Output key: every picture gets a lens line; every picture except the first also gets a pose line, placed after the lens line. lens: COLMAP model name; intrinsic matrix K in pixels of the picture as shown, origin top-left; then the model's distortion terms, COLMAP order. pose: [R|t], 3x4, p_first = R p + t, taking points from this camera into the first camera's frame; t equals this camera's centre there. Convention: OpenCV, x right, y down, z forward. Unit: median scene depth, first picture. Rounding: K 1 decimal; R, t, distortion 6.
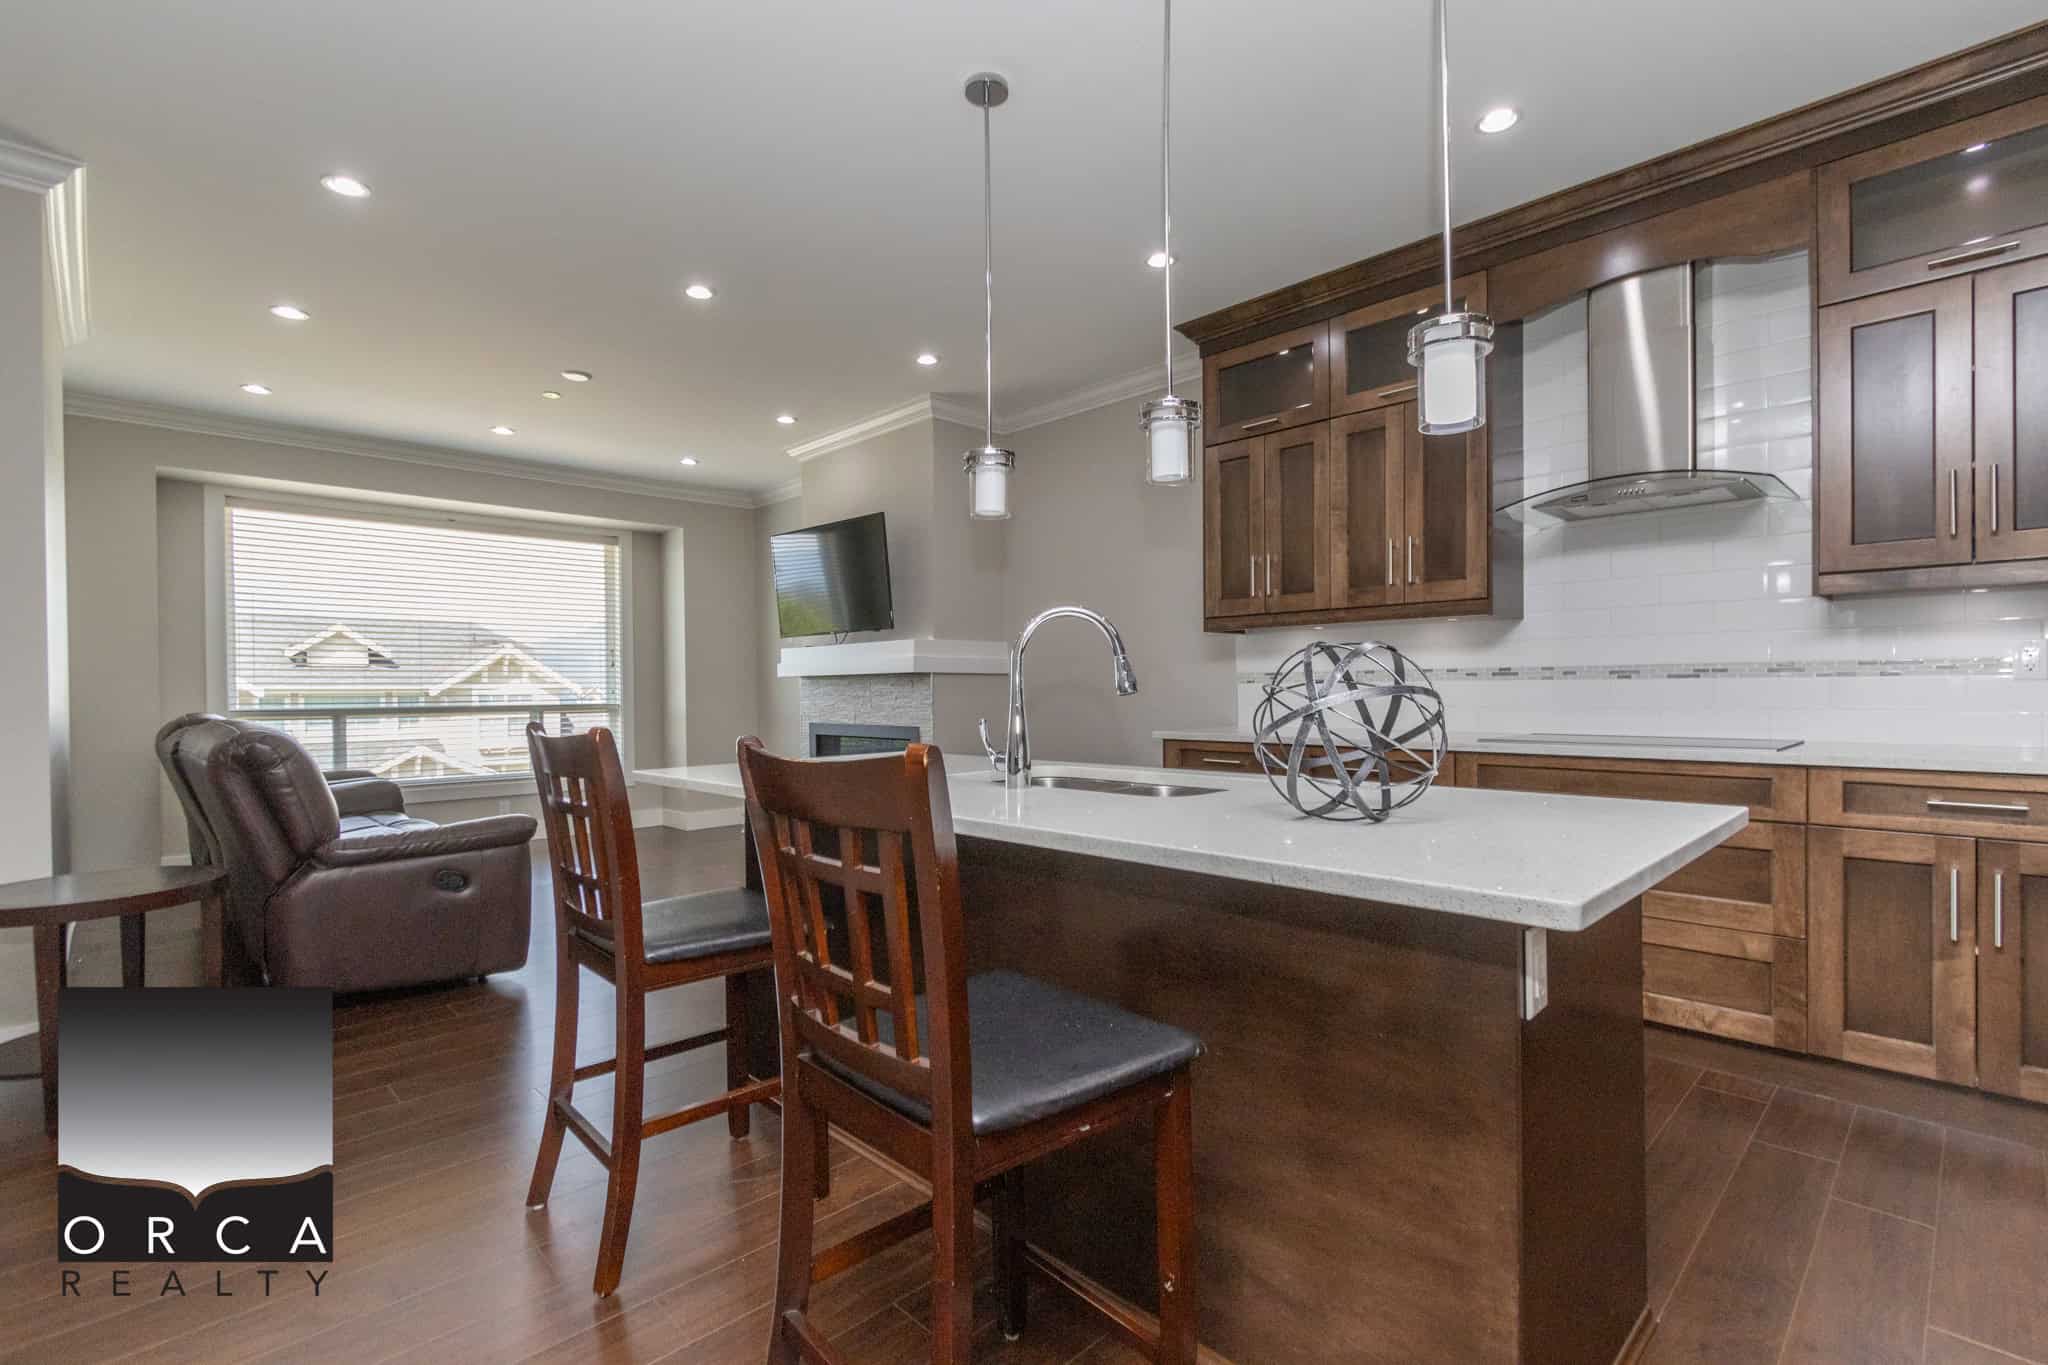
lens RADIAL K [[931.5, 0, 1032.2], [0, 931.5, 685.2], [0, 0, 1]] dist [0.006577, 0.000158]
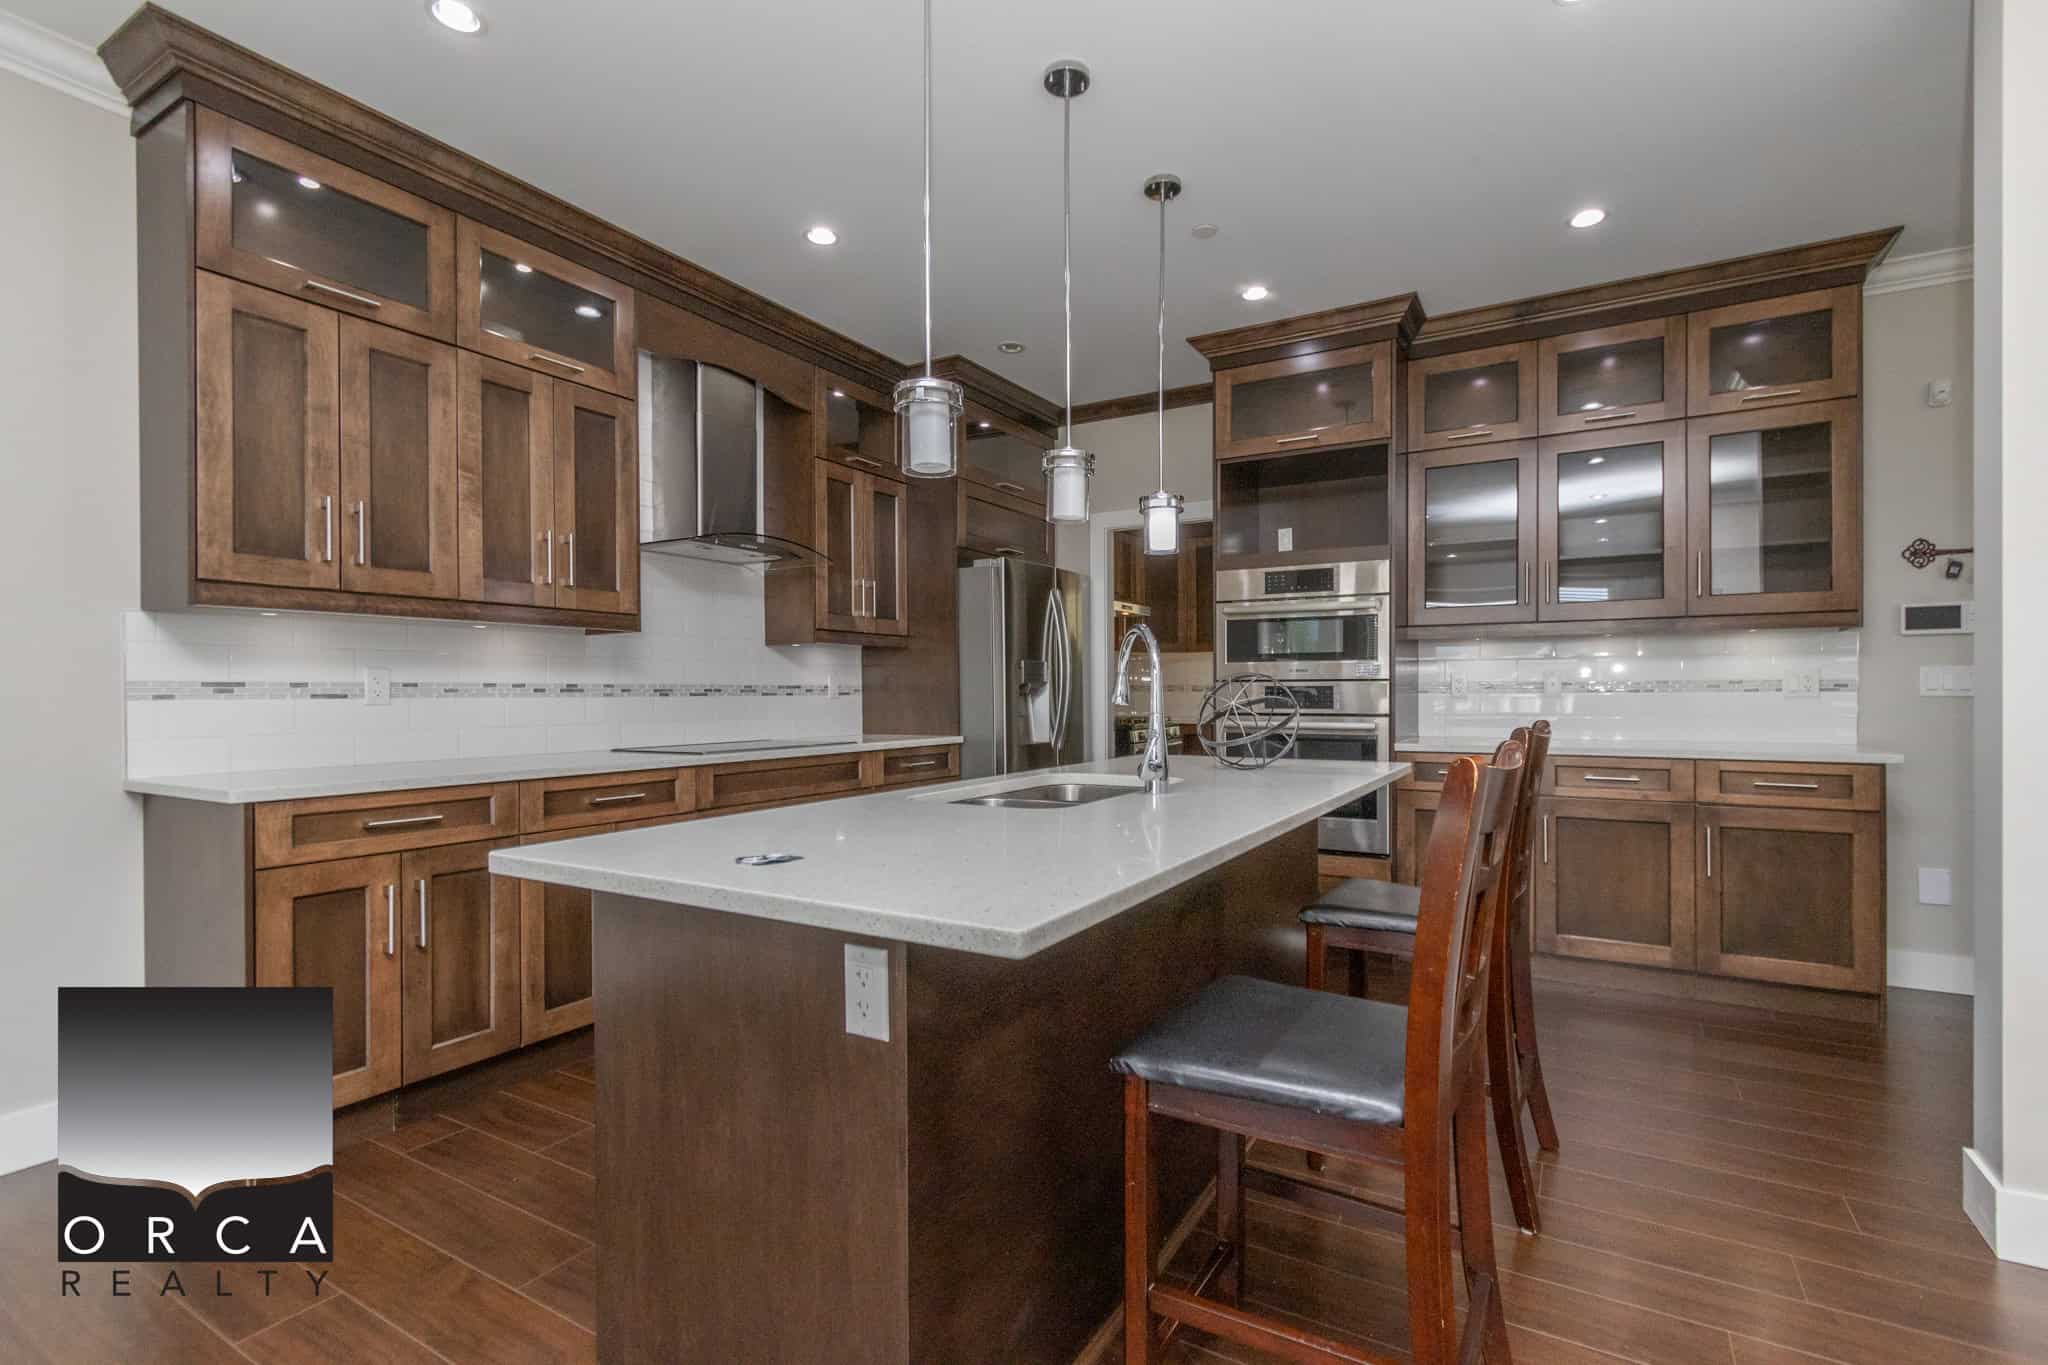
lens RADIAL K [[931.5, 0, 1034.9], [0, 931.5, 694.0], [0, 0, 1]] dist [0.006577, 0.000158]
pose [[-0.258790, 0.012307, 0.965855, -0.516573], [0.008534, 0.999909, -0.010454, 0.005747], [-0.965896, 0.005537, -0.258872, 0.735909]]
